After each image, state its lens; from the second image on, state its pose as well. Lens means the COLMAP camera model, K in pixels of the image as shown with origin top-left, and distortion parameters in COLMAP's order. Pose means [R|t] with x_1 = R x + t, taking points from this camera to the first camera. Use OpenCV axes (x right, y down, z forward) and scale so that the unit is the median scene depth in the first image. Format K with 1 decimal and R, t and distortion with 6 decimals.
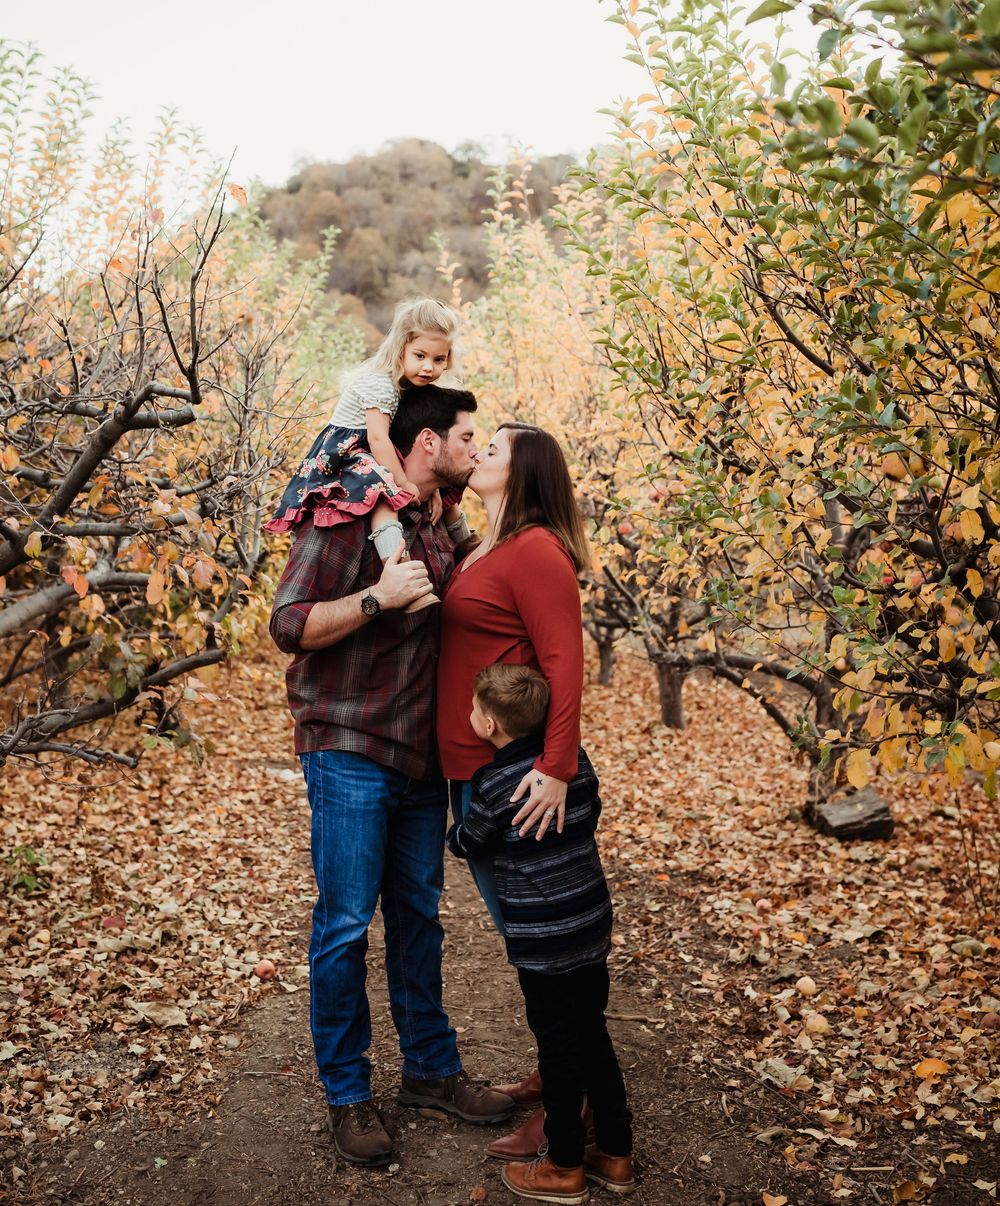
lens RADIAL K [[1465.7, 0, 493.7], [0, 1465.7, 448.5], [0, 0, 1]] dist [0.003716, -0.033119]
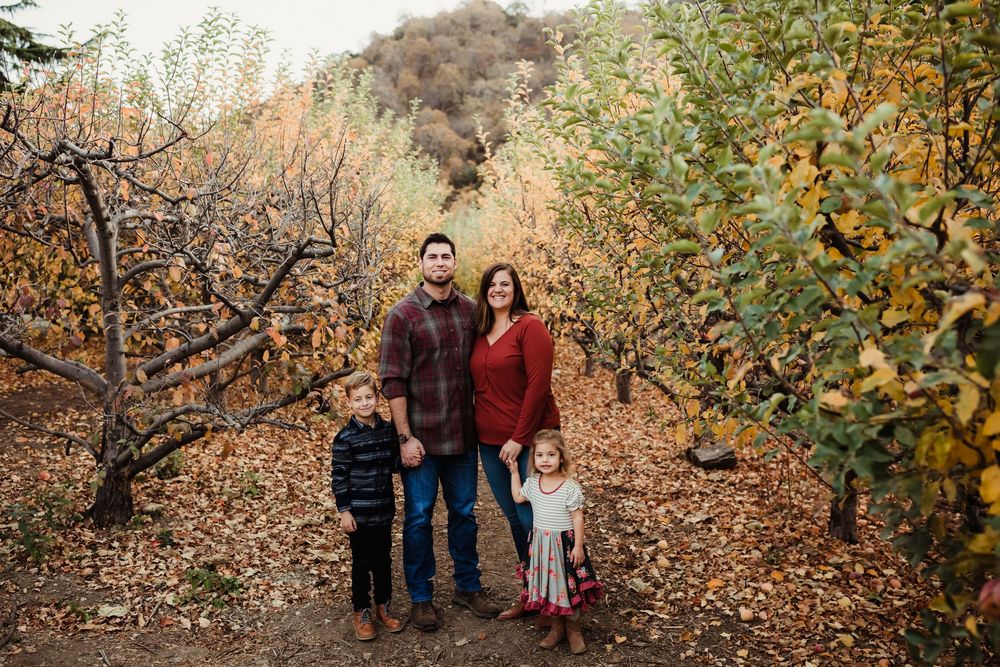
lens RADIAL K [[968.9, 0, 500.0], [0, 968.9, 333.5], [0, 0, 1]] dist [-0.000328, -0.019963]
pose [[0.999333, -0.003193, -0.036369, 0.044295], [0.007657, 0.992342, 0.123283, -0.055114], [0.035696, -0.123479, 0.991705, -0.196967]]
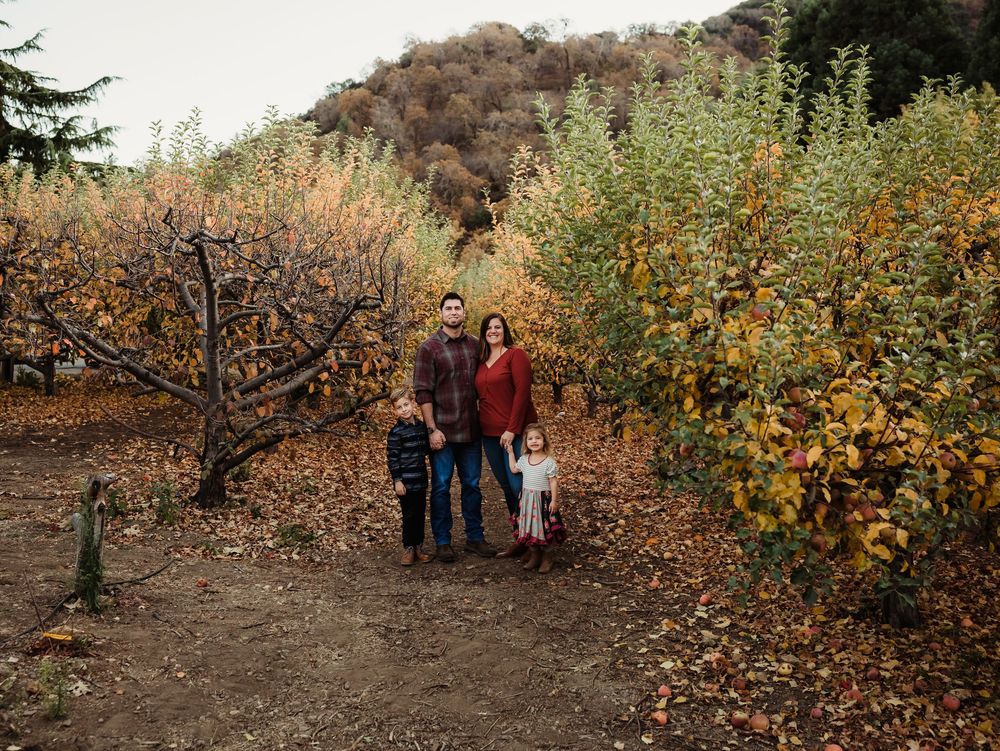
lens RADIAL K [[1065.8, 0, 500.0], [0, 1065.8, 375.5], [0, 0, 1]] dist [0.003589, -0.005425]
pose [[0.998662, -0.002923, -0.051630, 0.089351], [0.008610, 0.993864, 0.110271, -0.083627], [0.050991, -0.110568, 0.992560, -0.736010]]
